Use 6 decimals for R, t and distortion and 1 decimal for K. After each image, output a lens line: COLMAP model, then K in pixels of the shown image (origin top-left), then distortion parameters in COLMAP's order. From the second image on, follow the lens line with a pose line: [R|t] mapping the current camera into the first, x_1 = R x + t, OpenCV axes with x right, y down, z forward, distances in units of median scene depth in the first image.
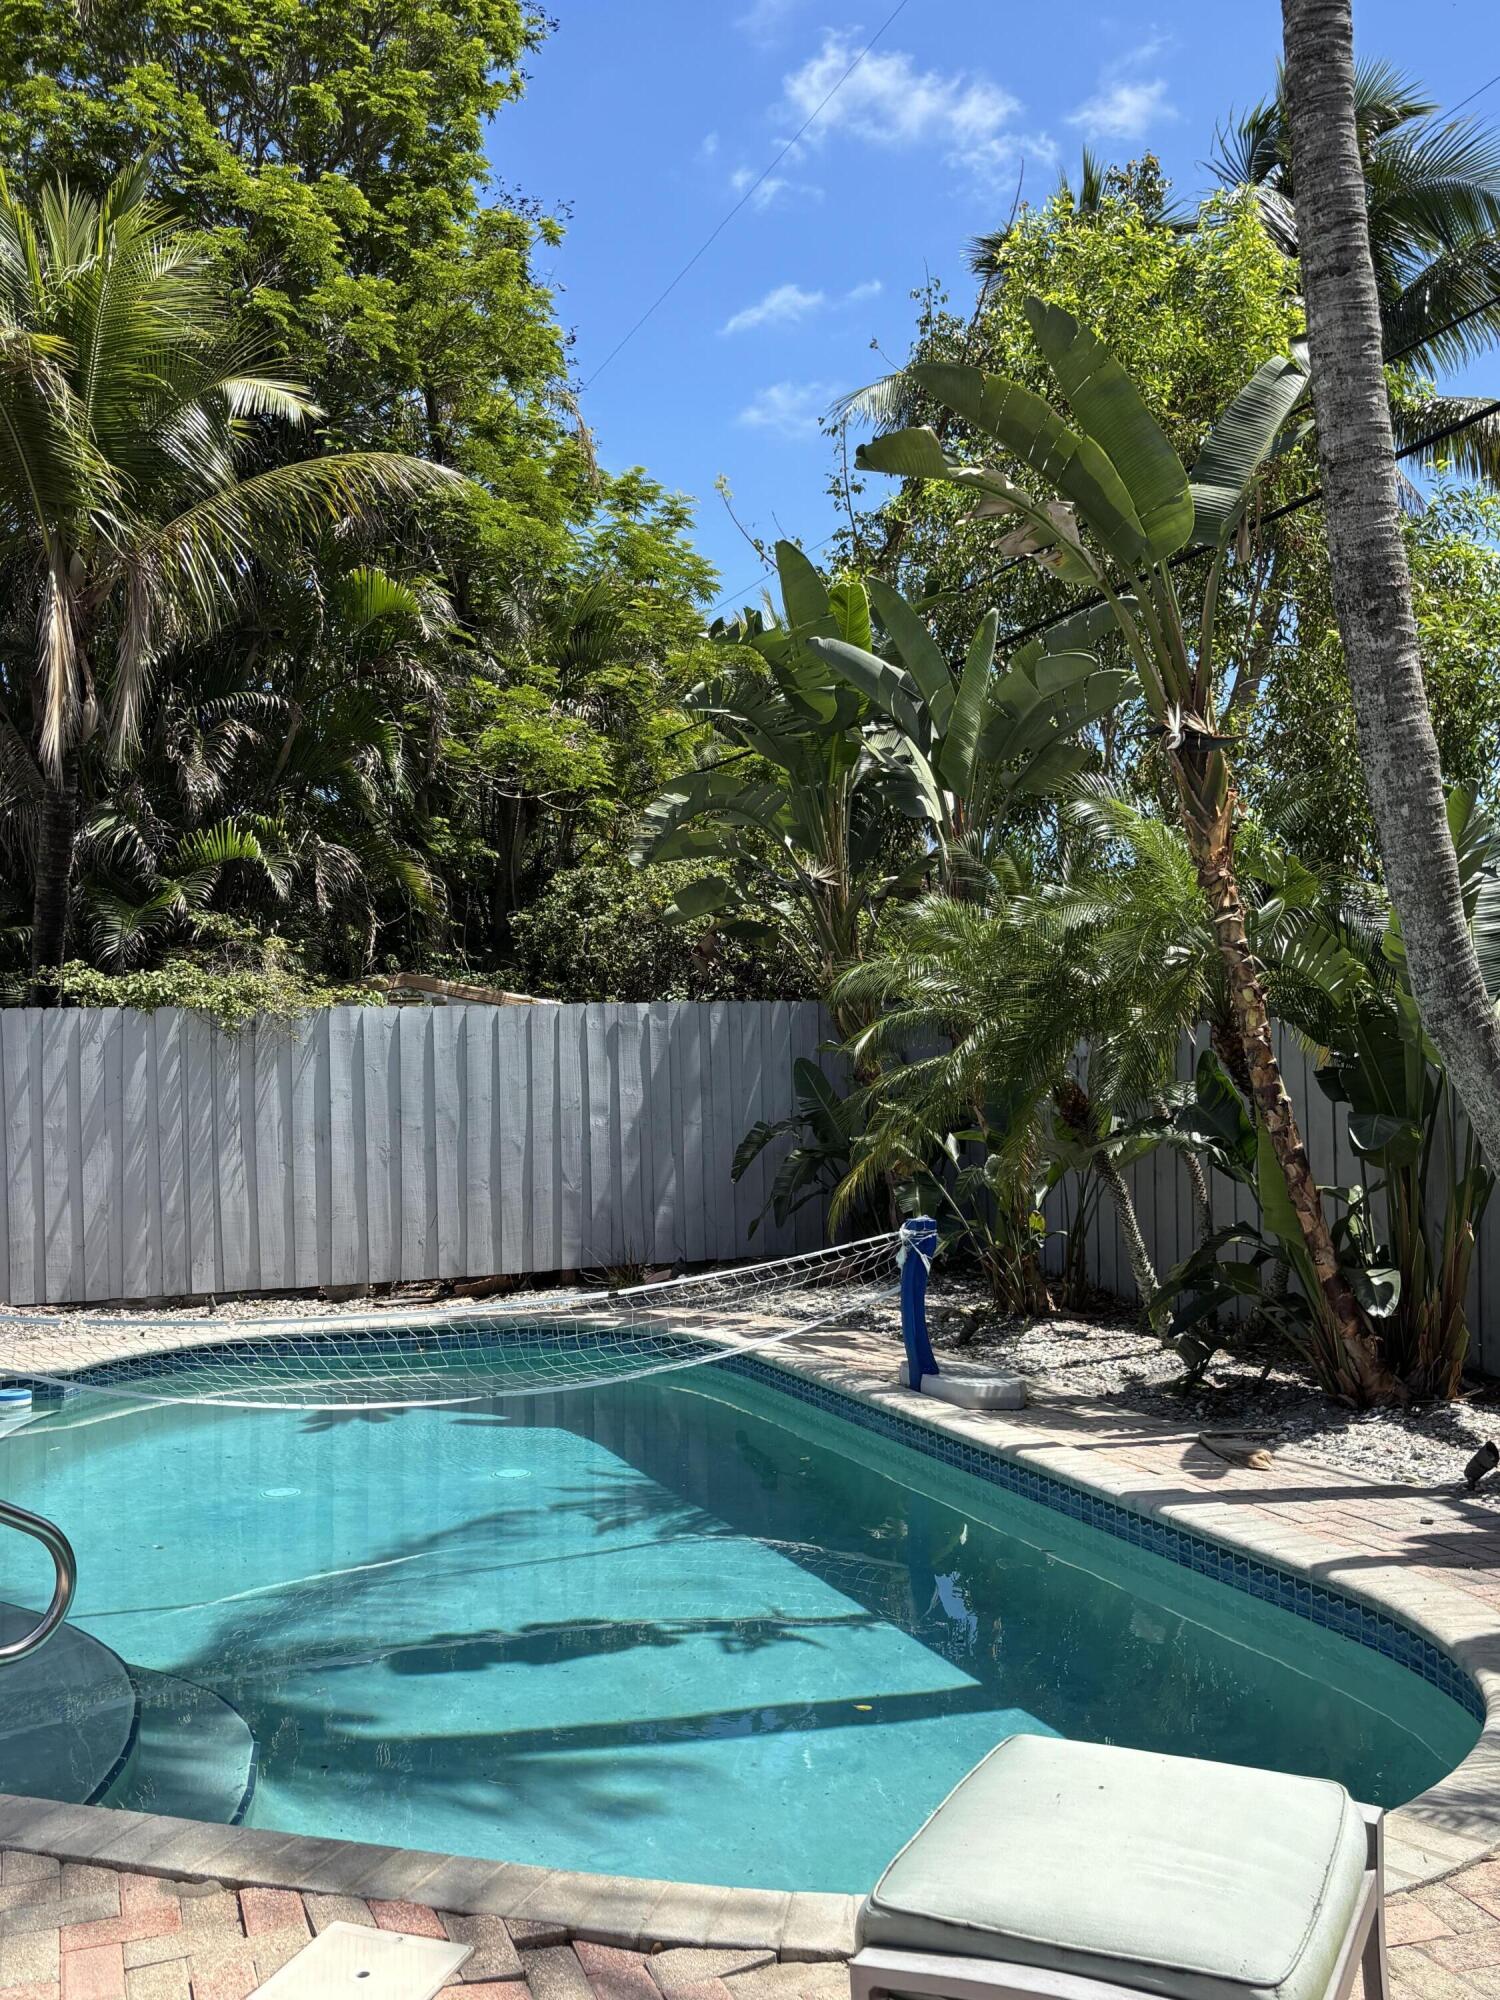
lens RADIAL K [[1907.0, 0, 754.9], [0, 1907.0, 993.0], [0, 0, 1]] dist [0.023666, 0.000000]
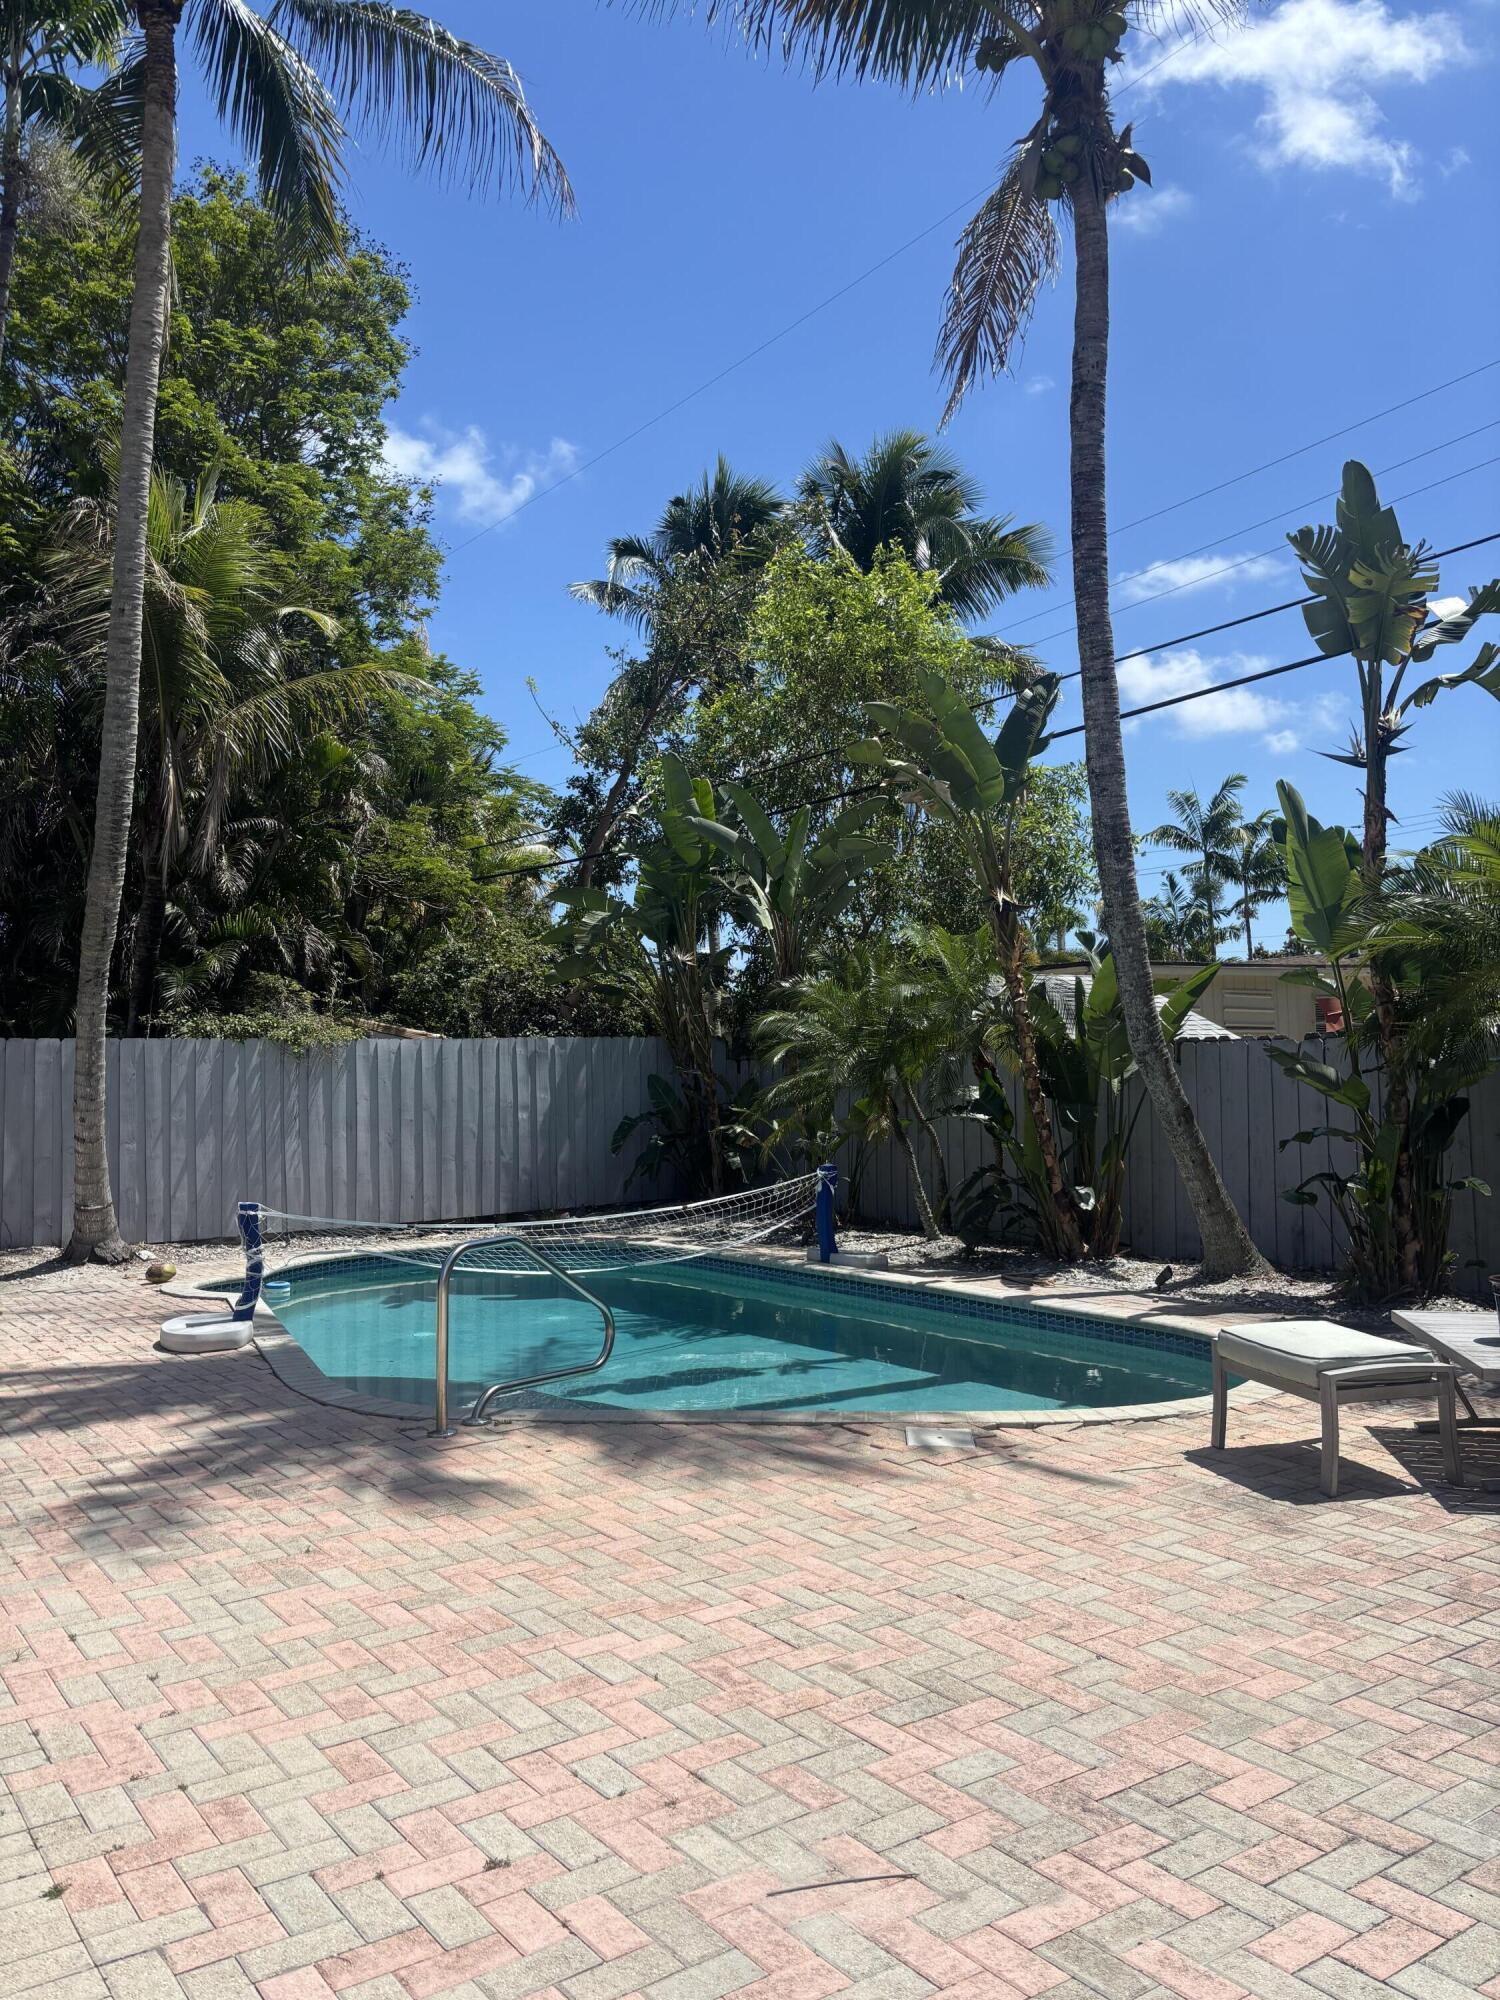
lens RADIAL K [[1486.2, 0, 746.7], [0, 1486.2, 1009.8], [0, 0, 1]] dist [0.022787, -0.009491]
pose [[0.967486, 0.011585, 0.252658, -0.222440], [-0.008985, 0.999894, -0.011444, -0.005402], [-0.252764, 0.008802, 0.967488, -0.204486]]
